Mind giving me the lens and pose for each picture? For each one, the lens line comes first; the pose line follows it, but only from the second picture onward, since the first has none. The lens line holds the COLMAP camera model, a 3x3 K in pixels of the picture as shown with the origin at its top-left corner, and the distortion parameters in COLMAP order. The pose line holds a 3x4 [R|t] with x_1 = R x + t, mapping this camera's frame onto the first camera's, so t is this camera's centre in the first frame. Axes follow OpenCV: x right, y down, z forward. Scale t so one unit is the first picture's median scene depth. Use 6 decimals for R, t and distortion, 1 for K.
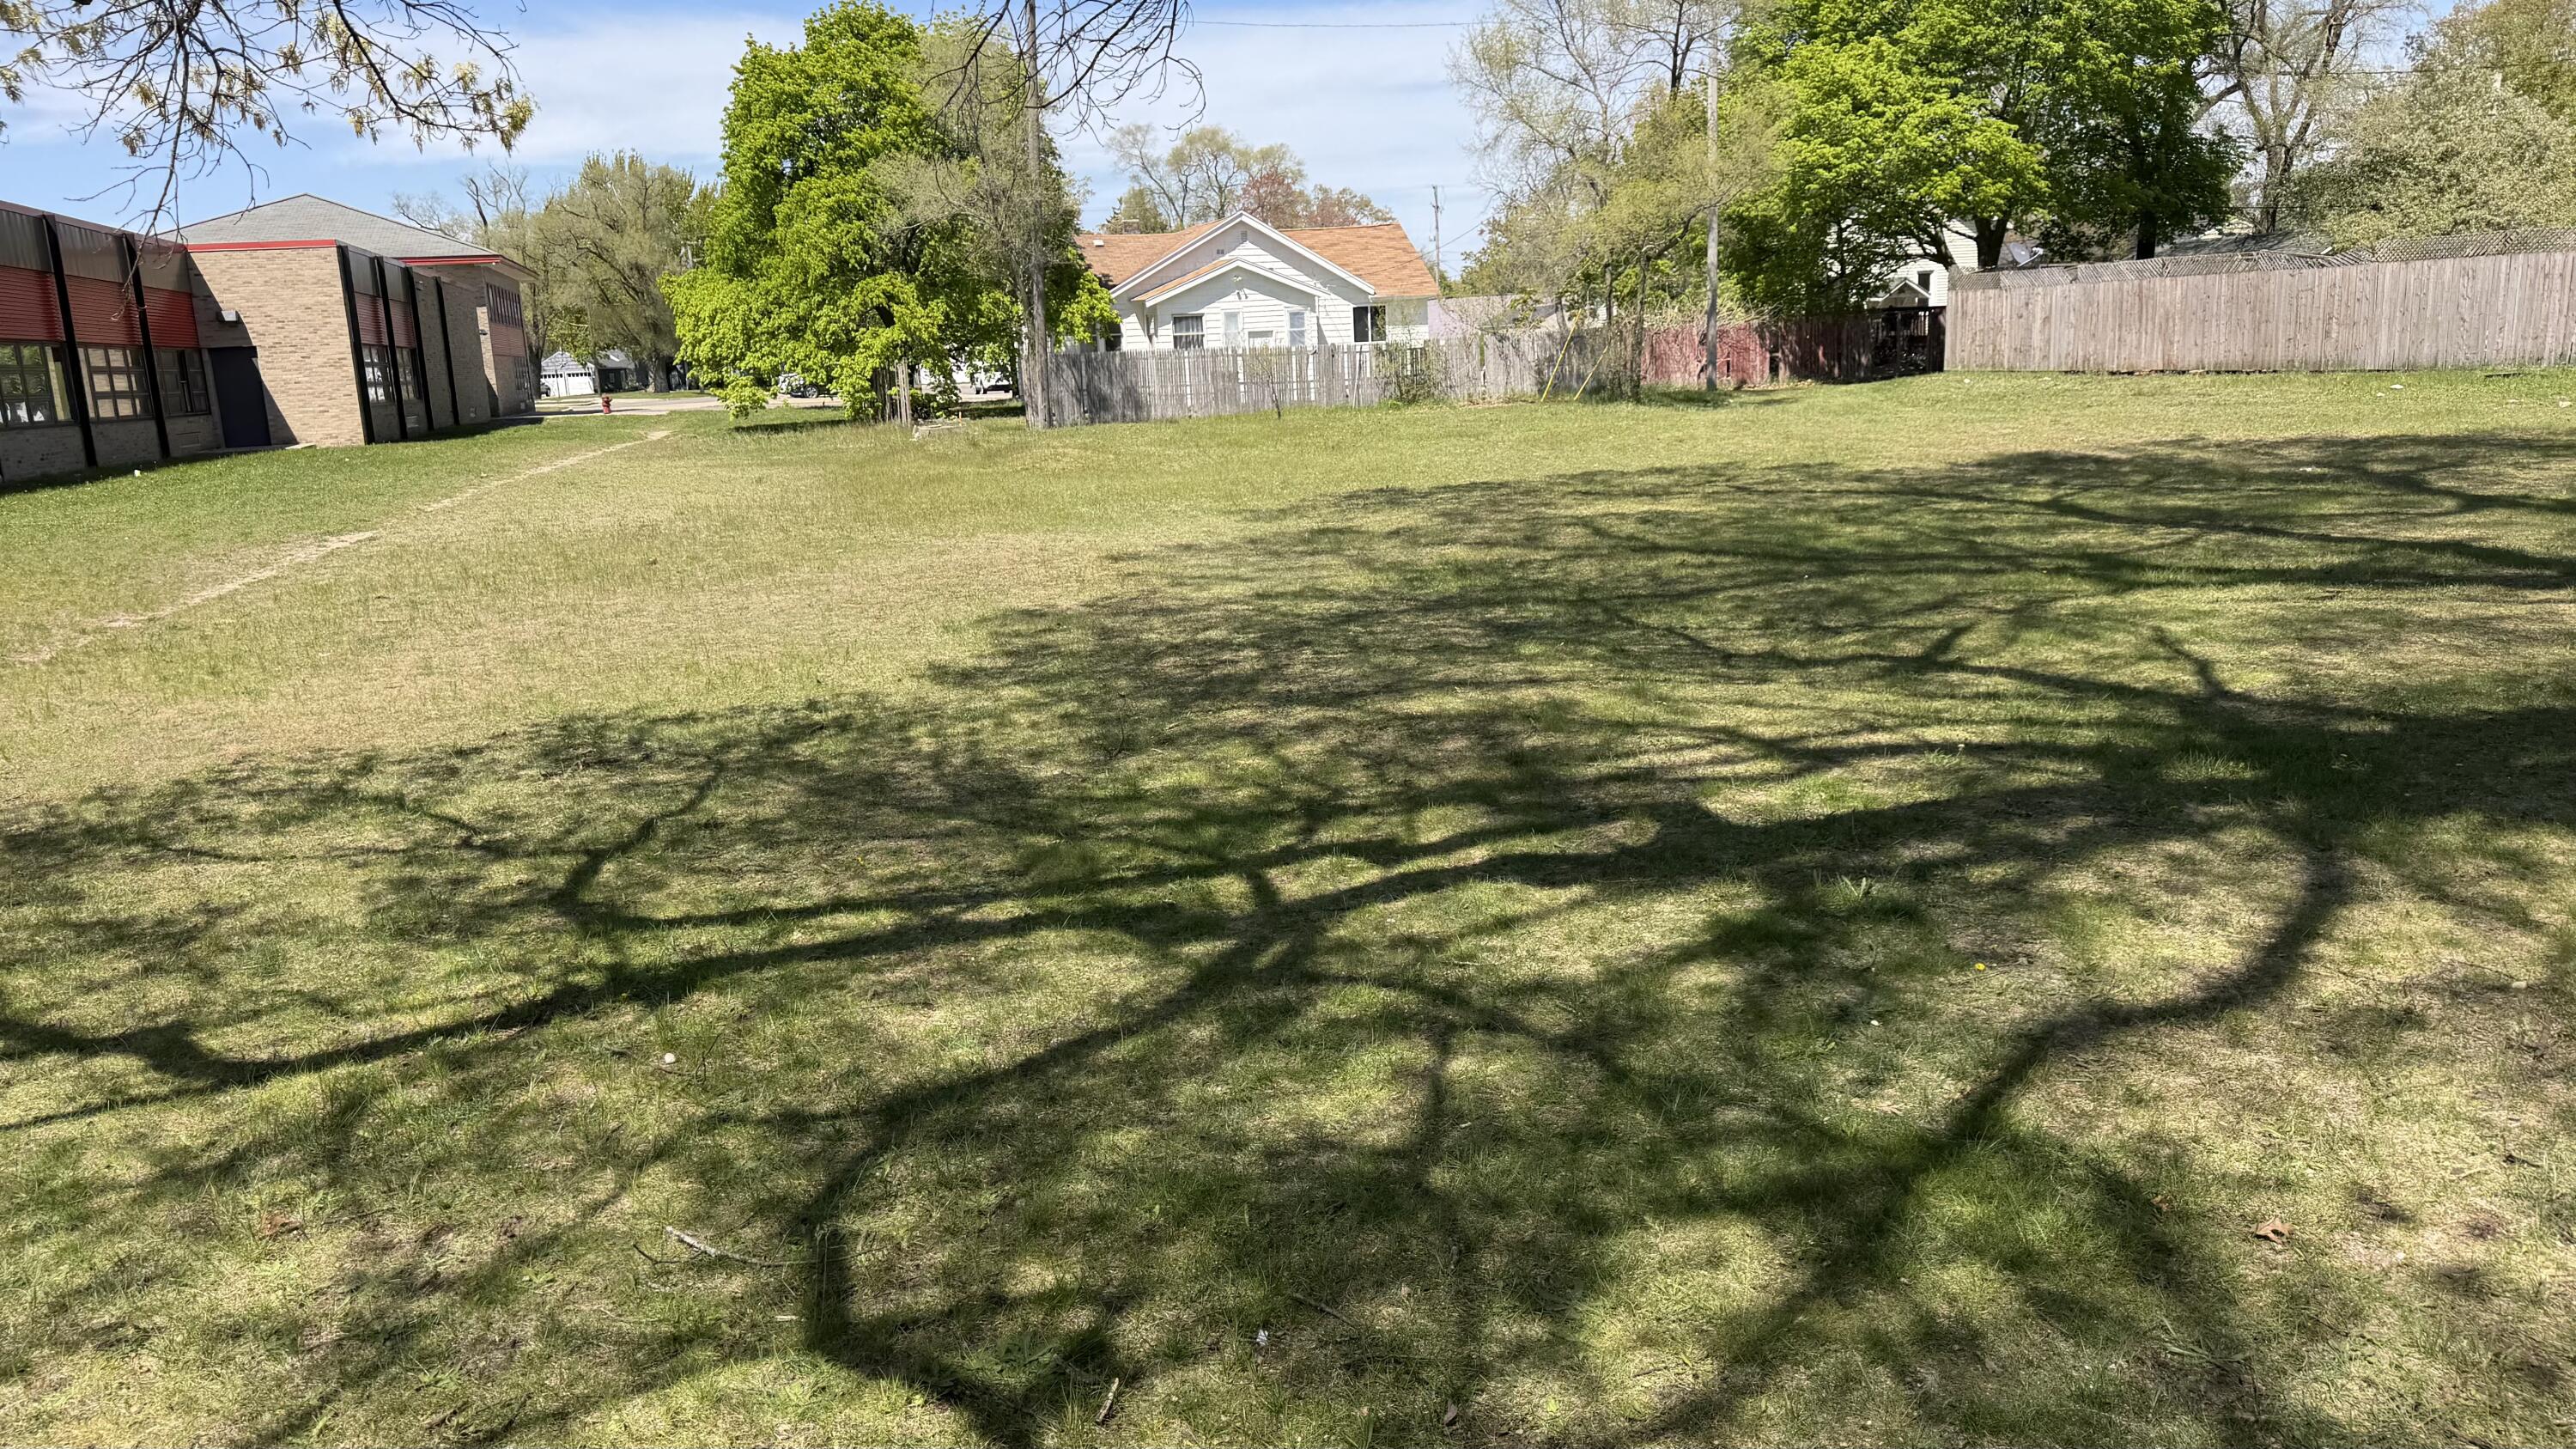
lens RADIAL K [[1782.0, 0, 1288.0], [0, 1782.0, 724.5], [0, 0, 1]] dist [0.047606, -0.050161]
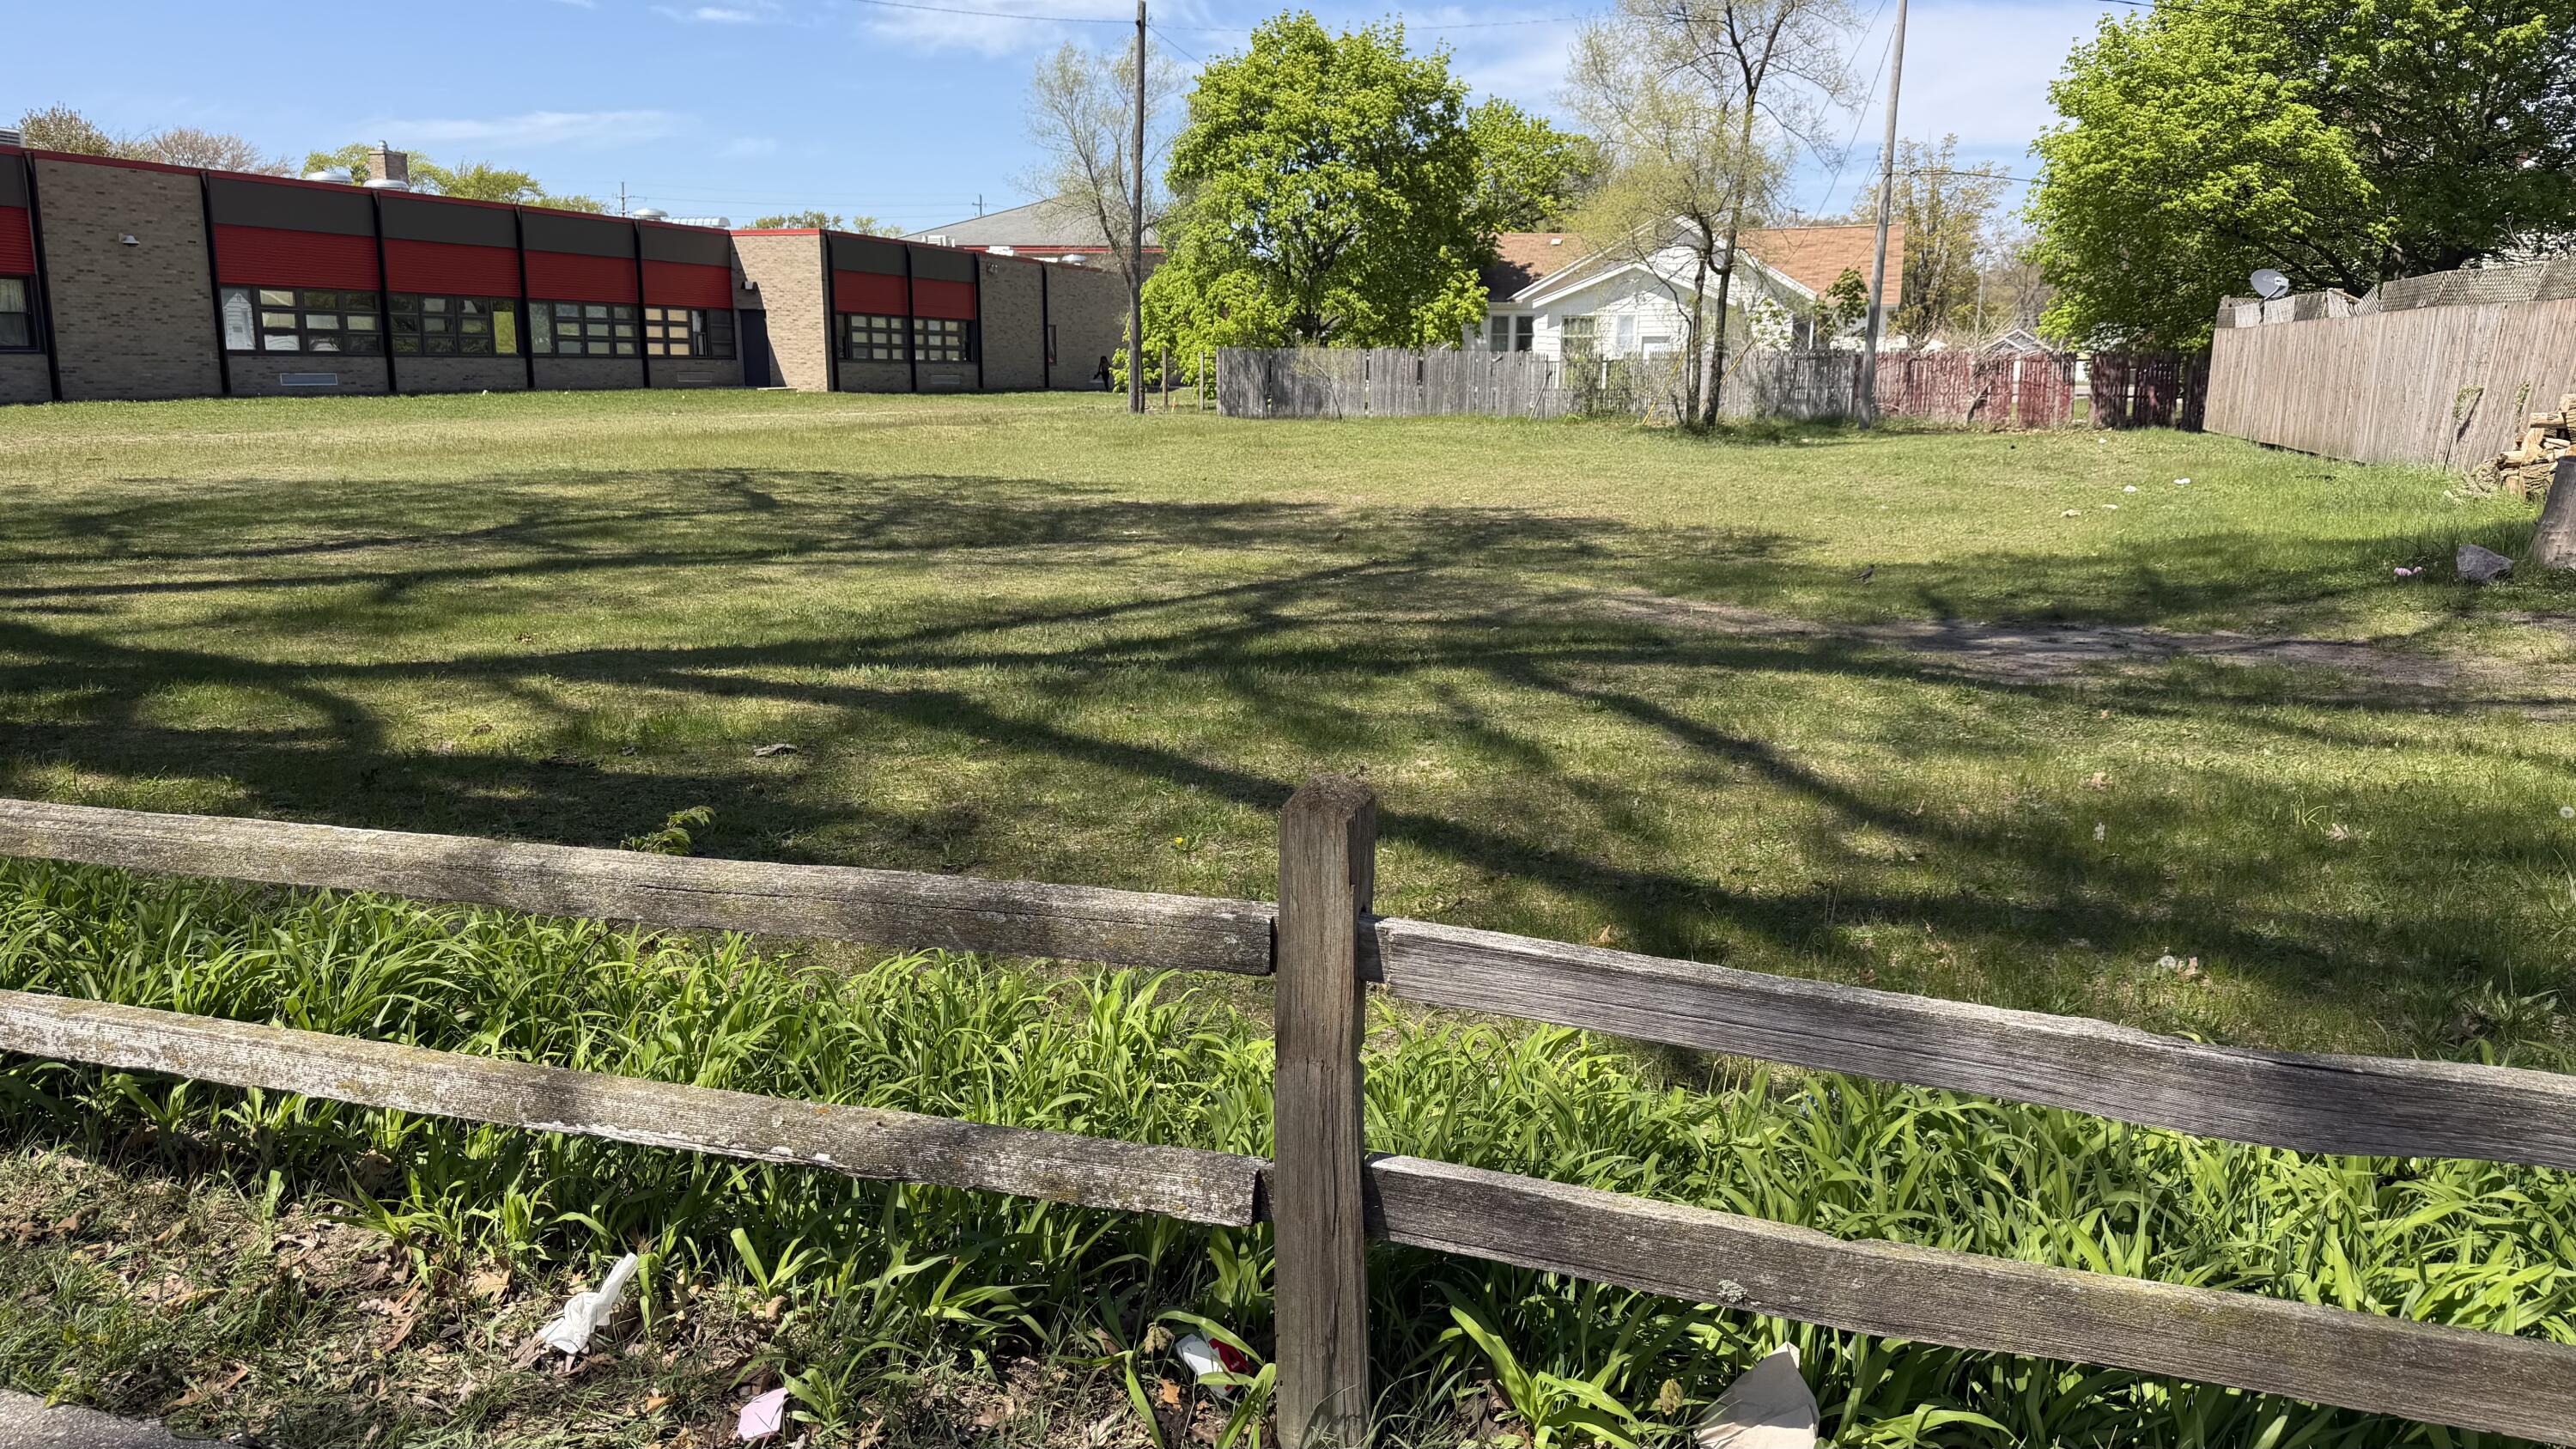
lens RADIAL K [[1782.0, 0, 1288.0], [0, 1782.0, 724.5], [0, 0, 1]] dist [0.047606, -0.050161]
pose [[0.825217, 0.167516, -0.539402, 0.474096], [-0.163521, 0.984965, 0.055722, -0.047286], [0.540627, 0.042221, 0.840202, 0.126575]]
